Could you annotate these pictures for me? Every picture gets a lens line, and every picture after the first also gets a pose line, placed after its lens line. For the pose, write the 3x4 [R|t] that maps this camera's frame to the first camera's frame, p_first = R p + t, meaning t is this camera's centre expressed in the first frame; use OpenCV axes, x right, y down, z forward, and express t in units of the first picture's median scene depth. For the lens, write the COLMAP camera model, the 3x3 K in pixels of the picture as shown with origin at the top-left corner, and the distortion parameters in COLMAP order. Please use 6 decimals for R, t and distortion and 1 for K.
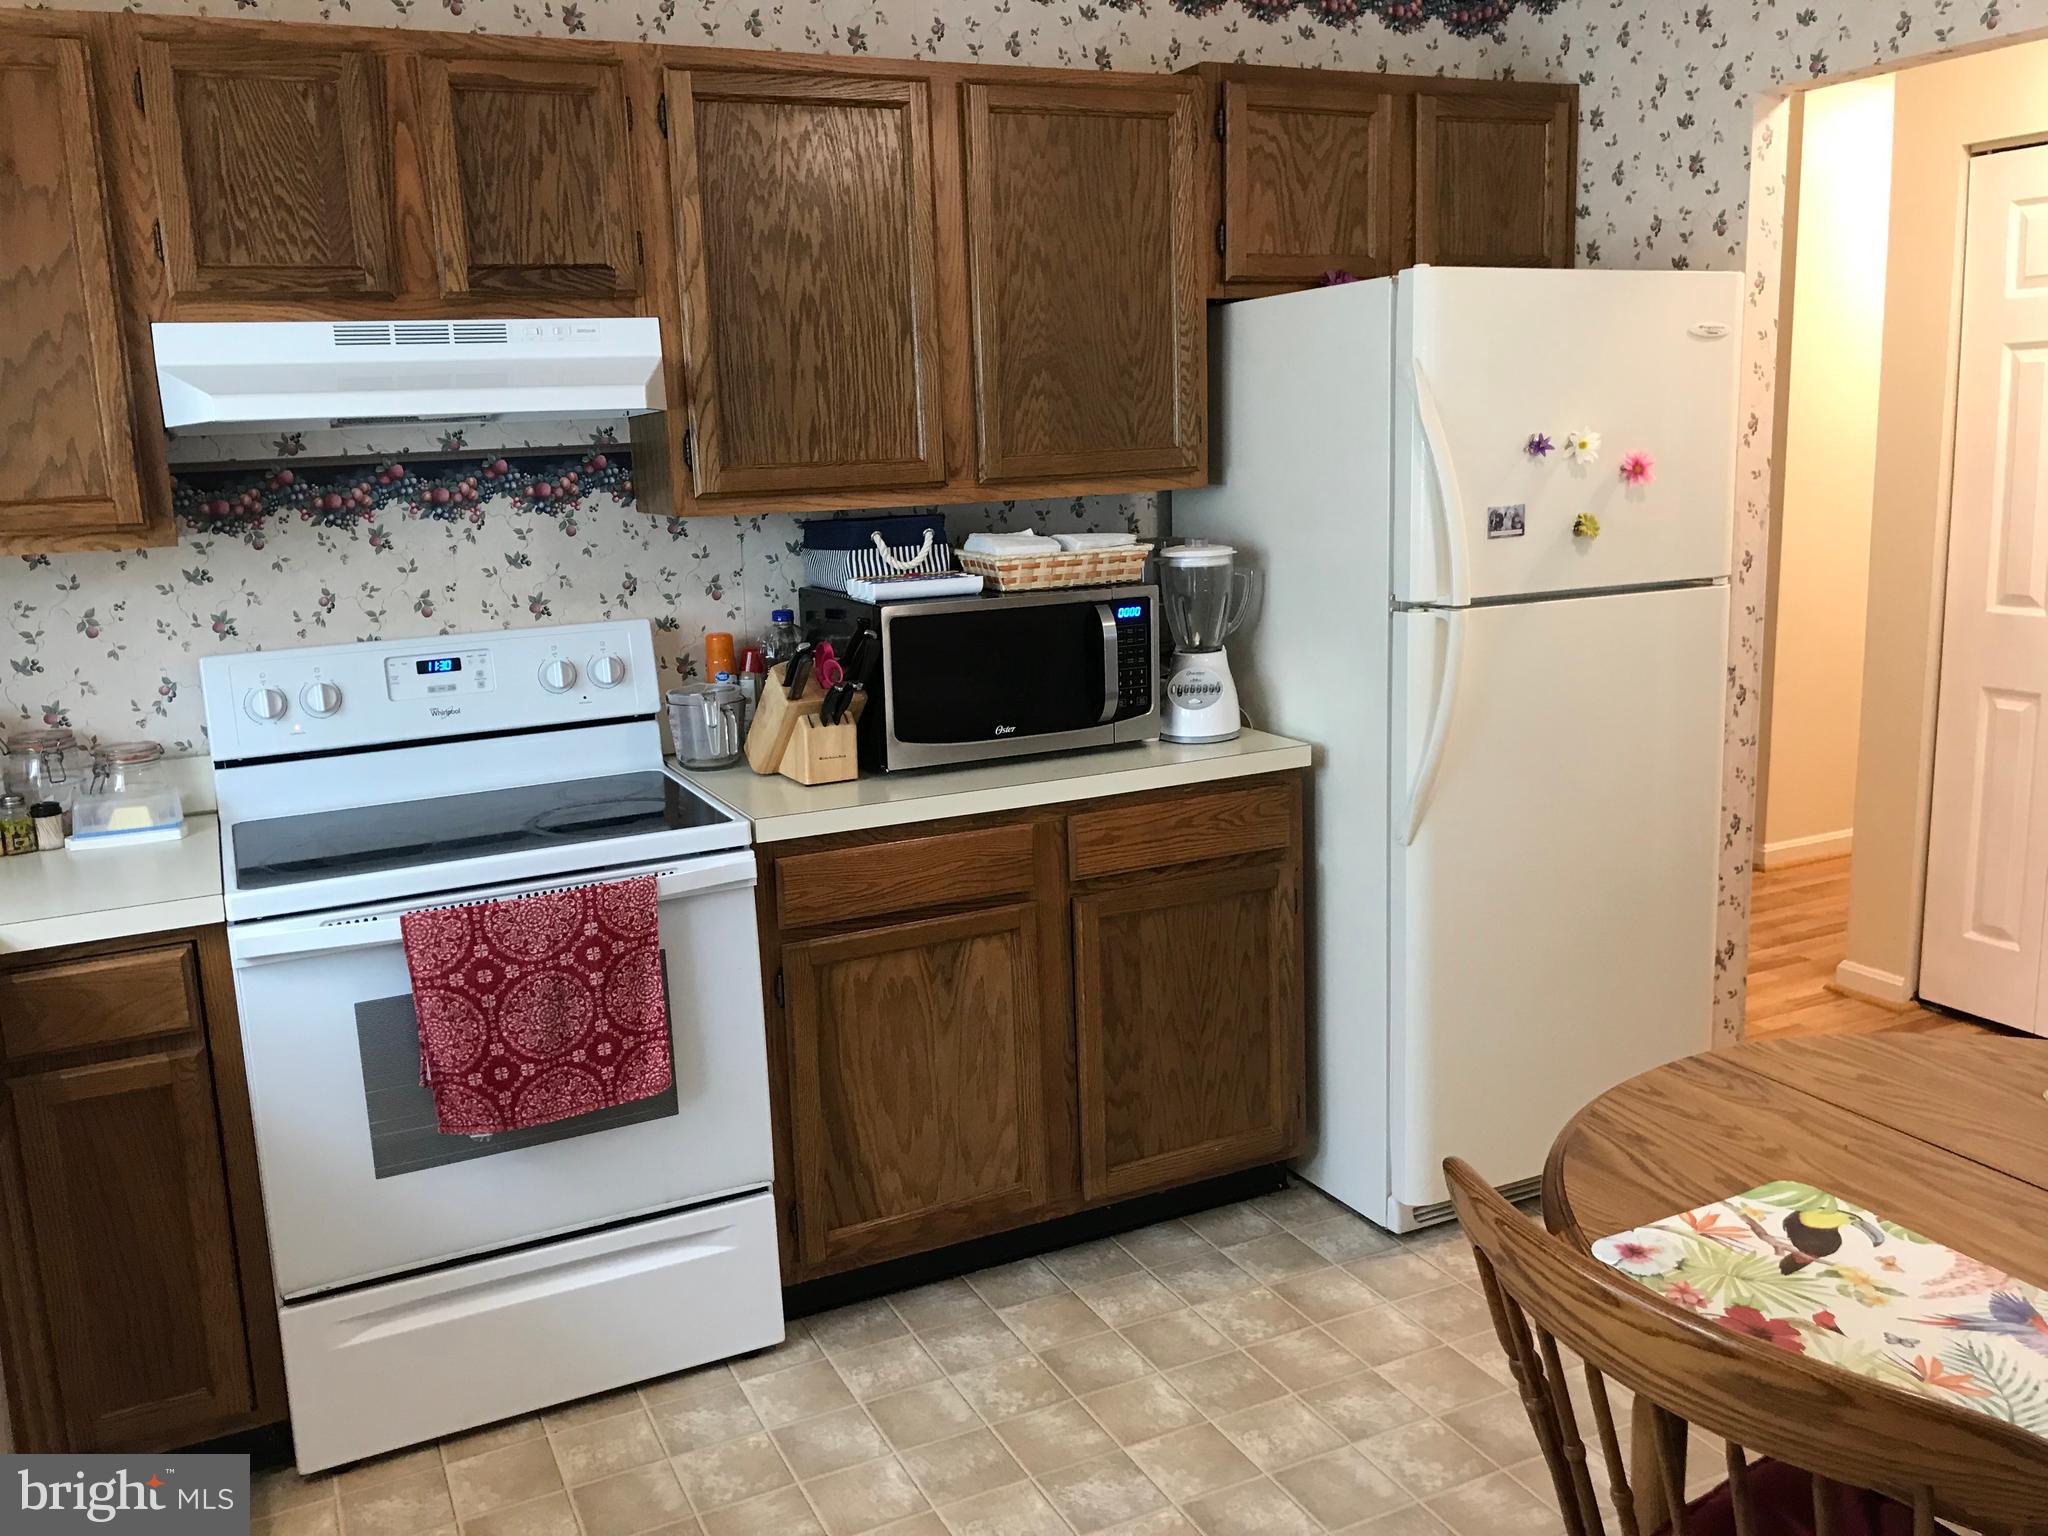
lens RADIAL K [[1688.9, 0, 1024.0], [0, 1688.9, 768.0], [0, 0, 1]] dist [0.027584, -0.004557]
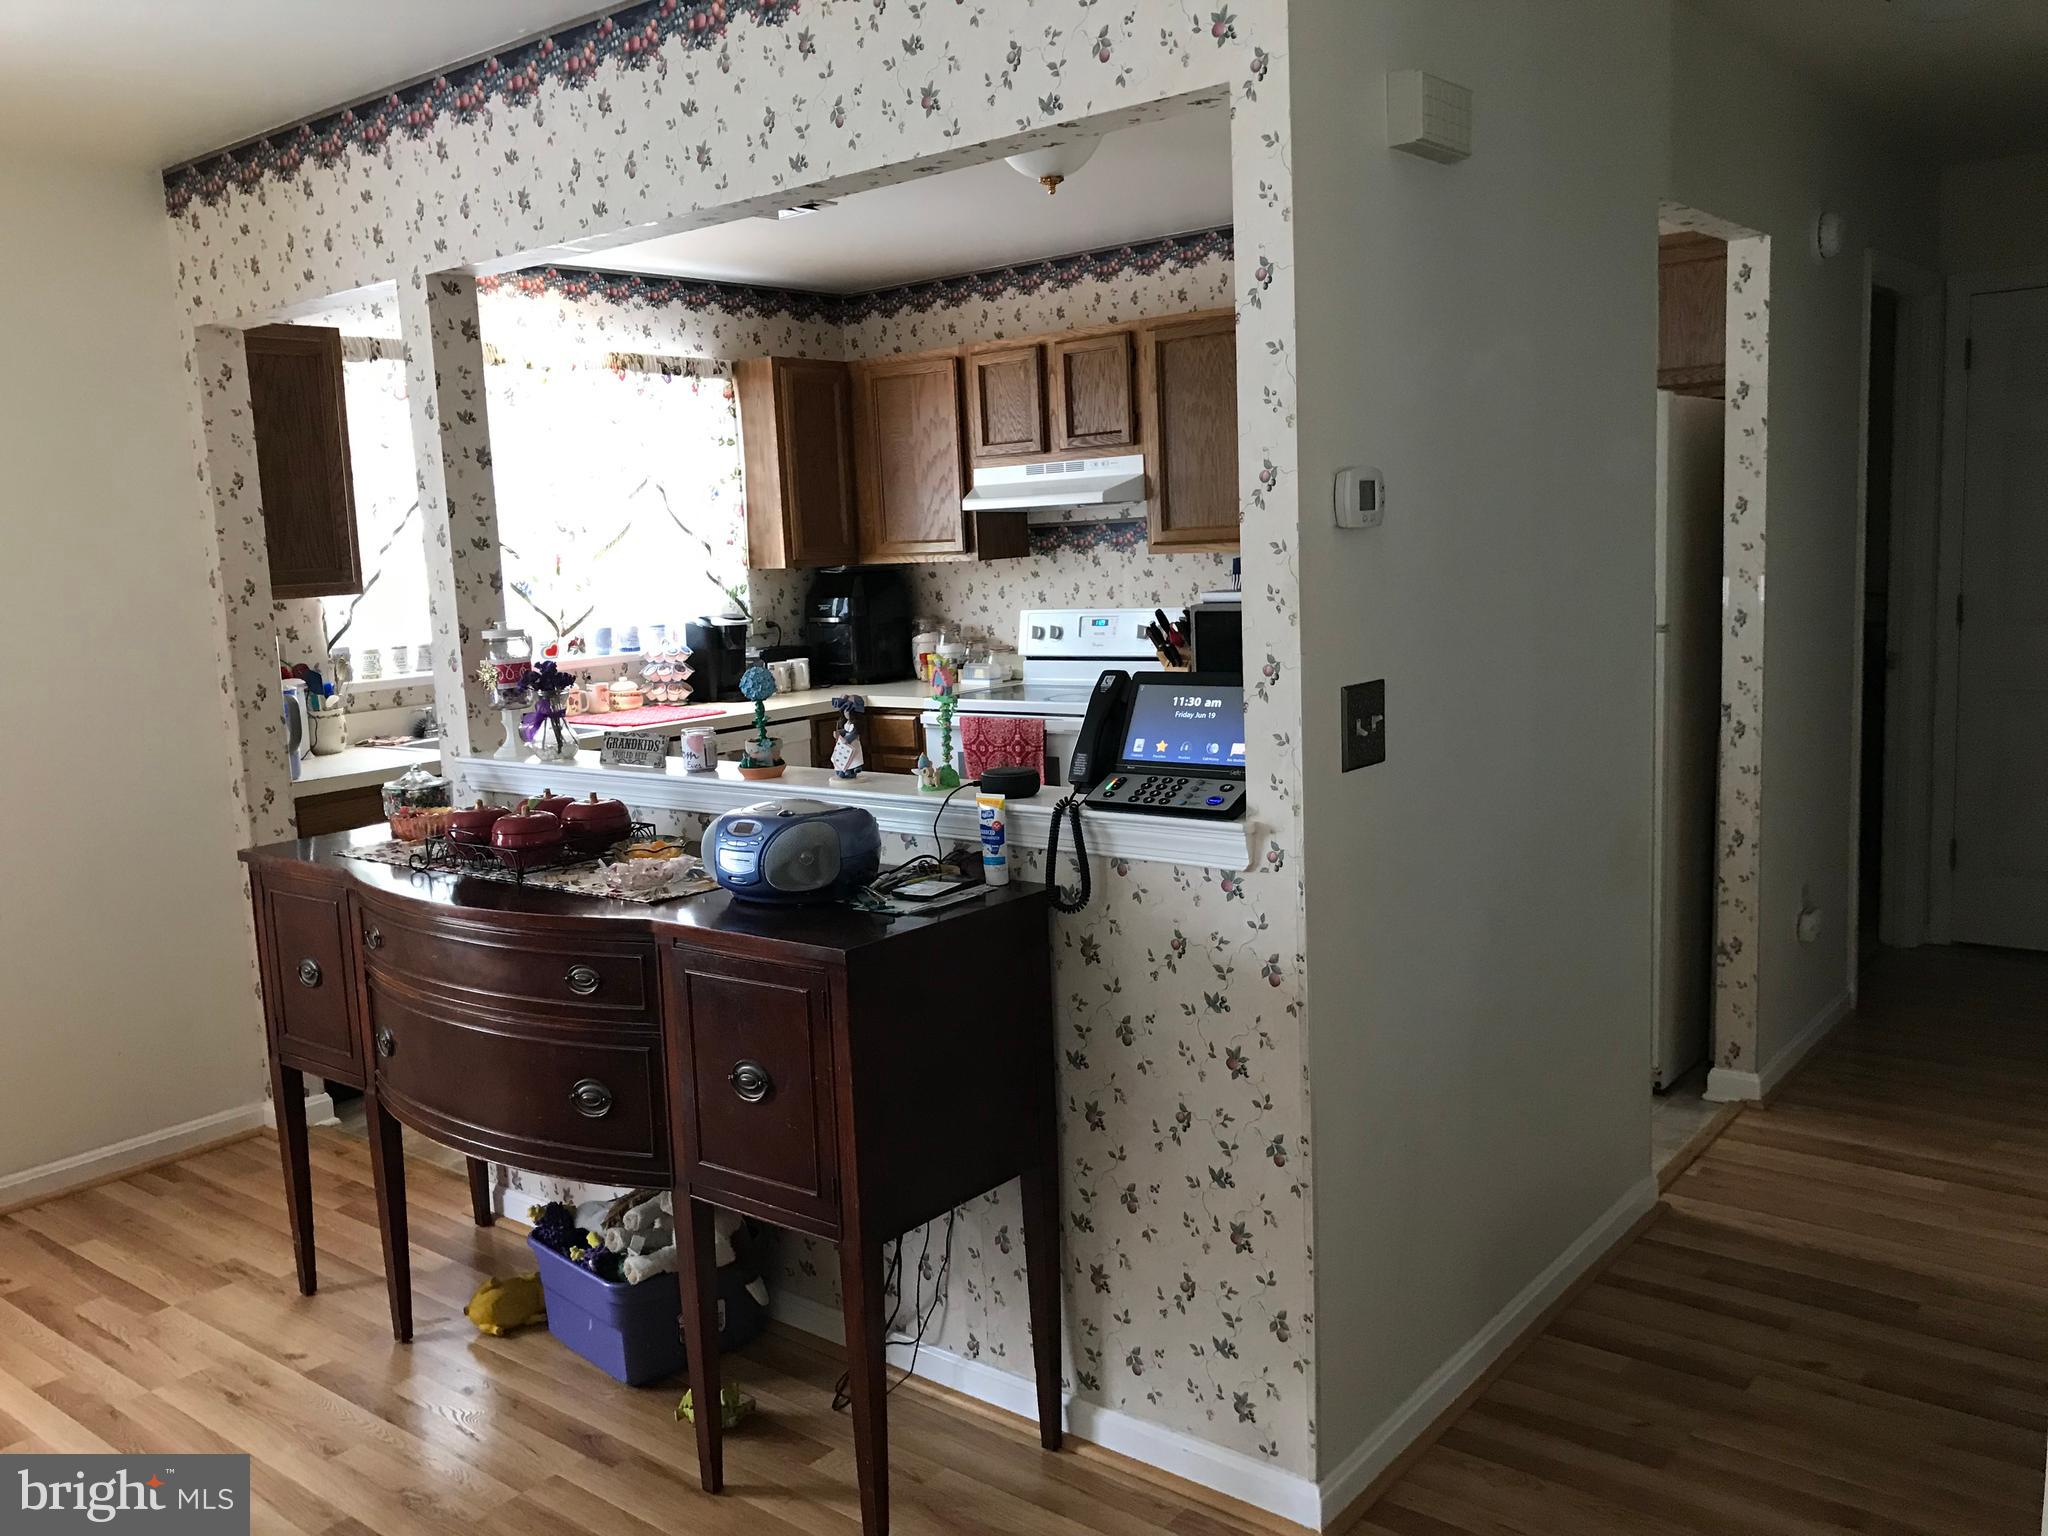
lens RADIAL K [[1688.9, 0, 1024.0], [0, 1688.9, 768.0], [0, 0, 1]] dist [0.027584, -0.004557]
pose [[0.425384, 0.143404, -0.893579, 1.525899], [-0.154215, 0.984411, 0.084568, -0.047099], [0.891777, 0.101830, 0.440868, 0.031942]]
